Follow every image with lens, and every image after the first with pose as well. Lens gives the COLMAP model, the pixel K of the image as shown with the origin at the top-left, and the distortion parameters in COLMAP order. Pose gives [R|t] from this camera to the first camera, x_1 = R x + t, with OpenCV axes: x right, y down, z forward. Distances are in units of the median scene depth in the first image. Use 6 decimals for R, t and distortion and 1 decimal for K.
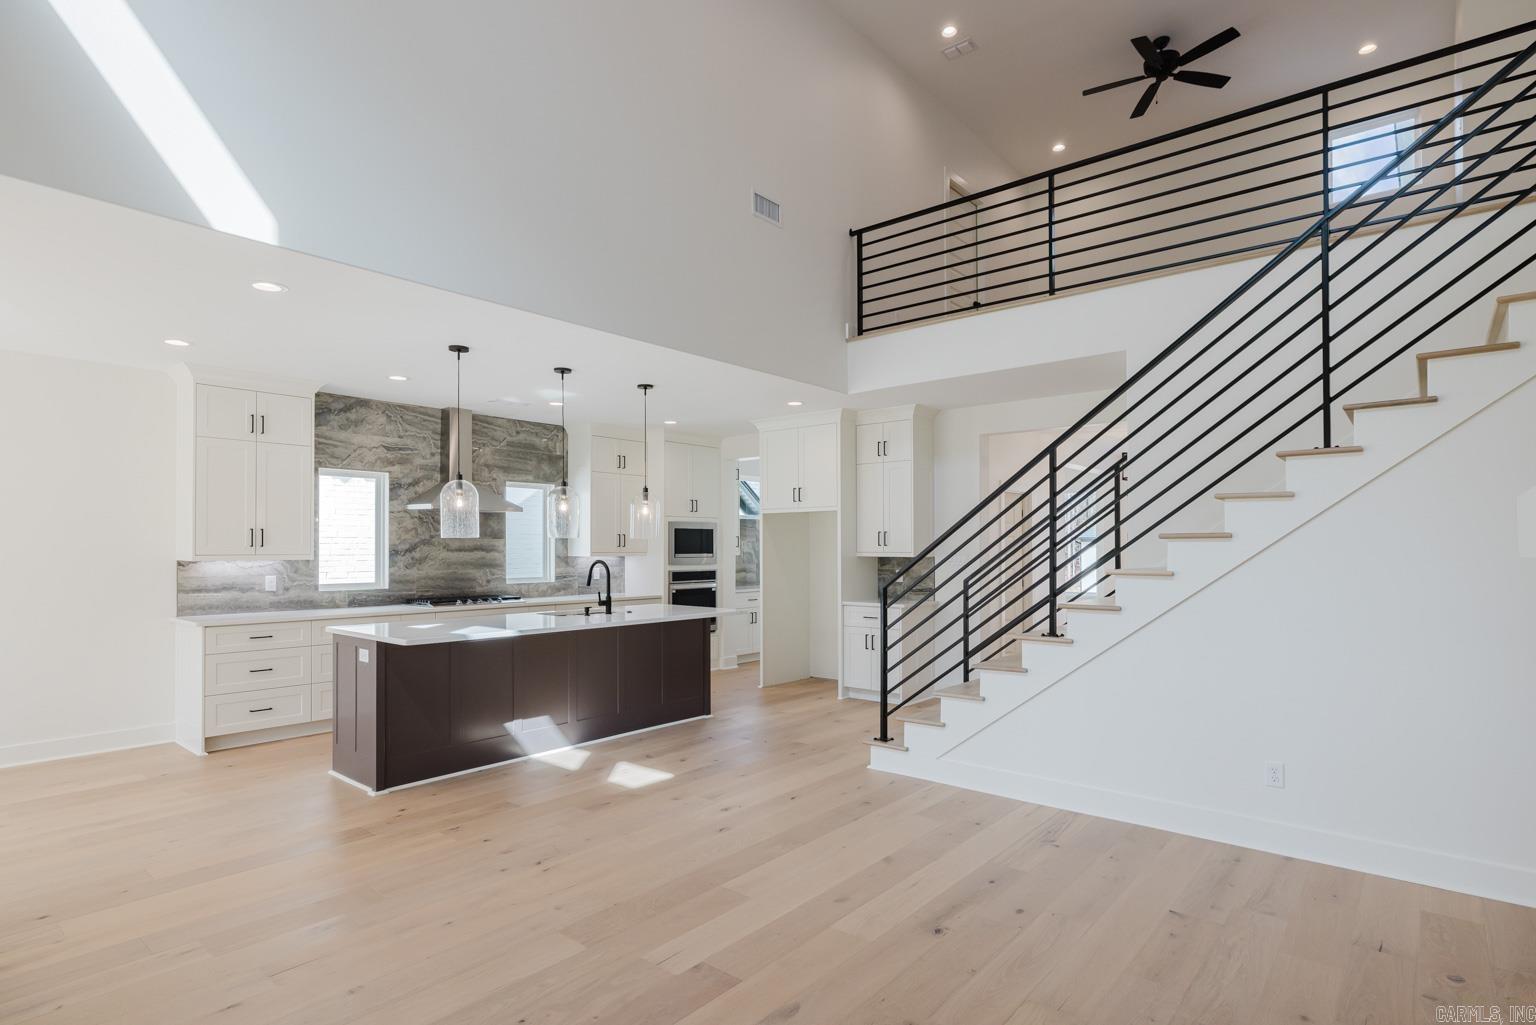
lens RADIAL K [[786.8, 0, 768.0], [0, 786.8, 512.5], [0, 0, 1]] dist [0.022681, 0.000190]
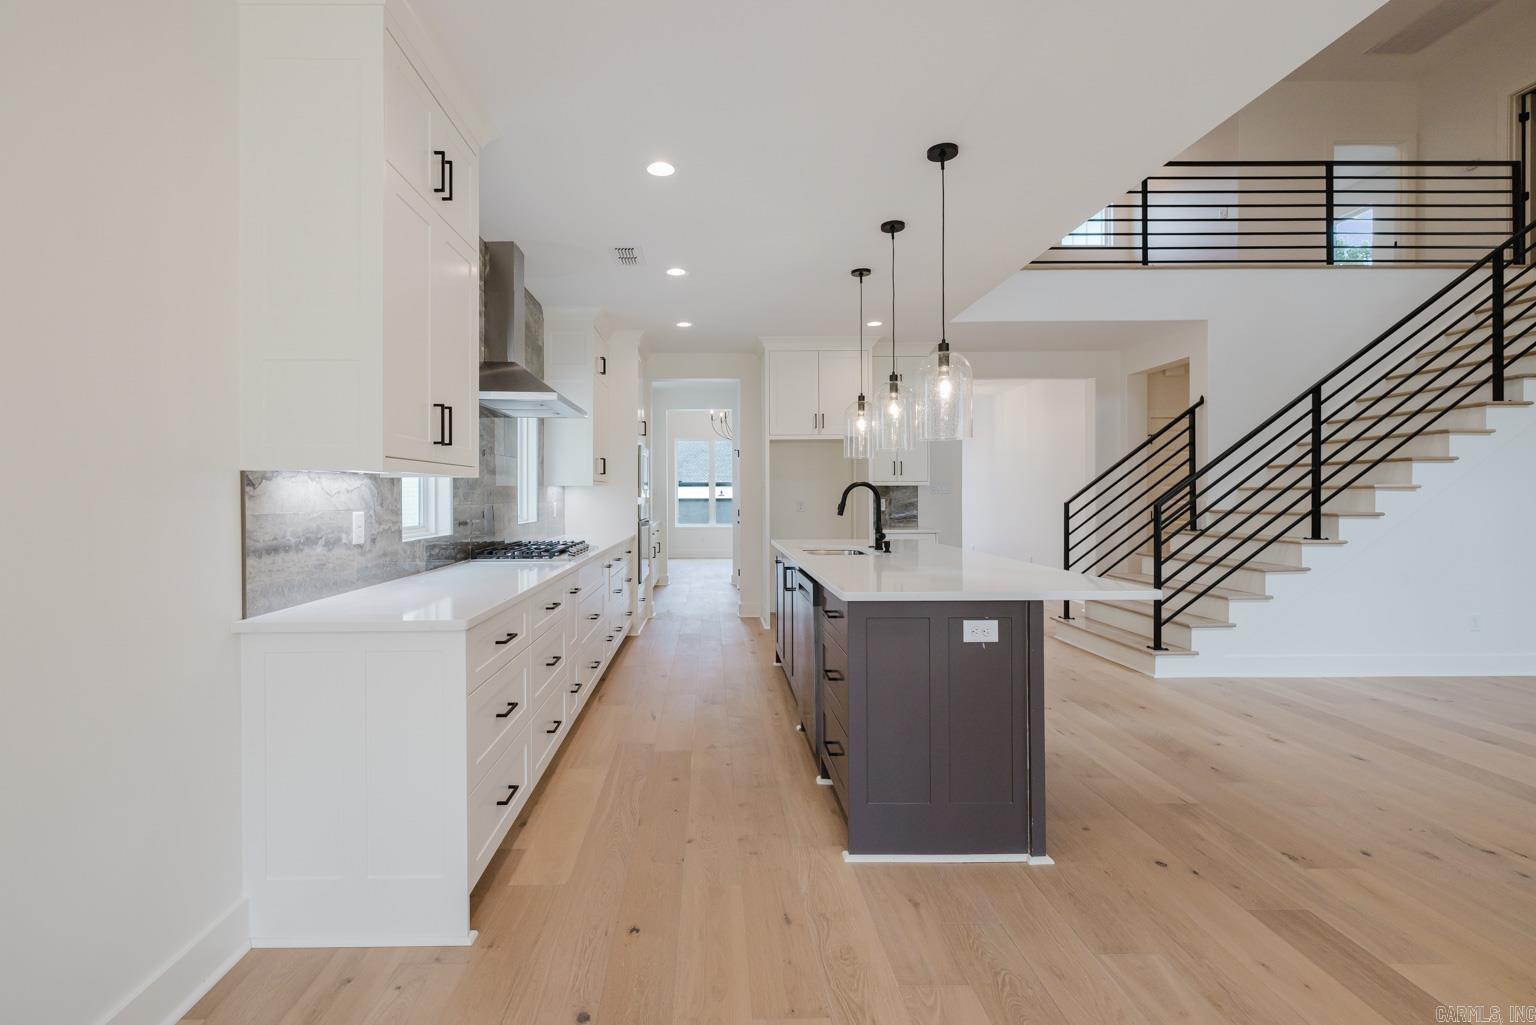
lens RADIAL K [[677.5, 0, 761.9], [0, 677.5, 485.0], [0, 0, 1]] dist [-0.002169, -0.000795]
pose [[0.755100, 0.004602, 0.655593, -0.855194], [-0.025757, 0.999412, 0.022650, 0.059066], [-0.655103, -0.033989, 0.754775, 0.662924]]
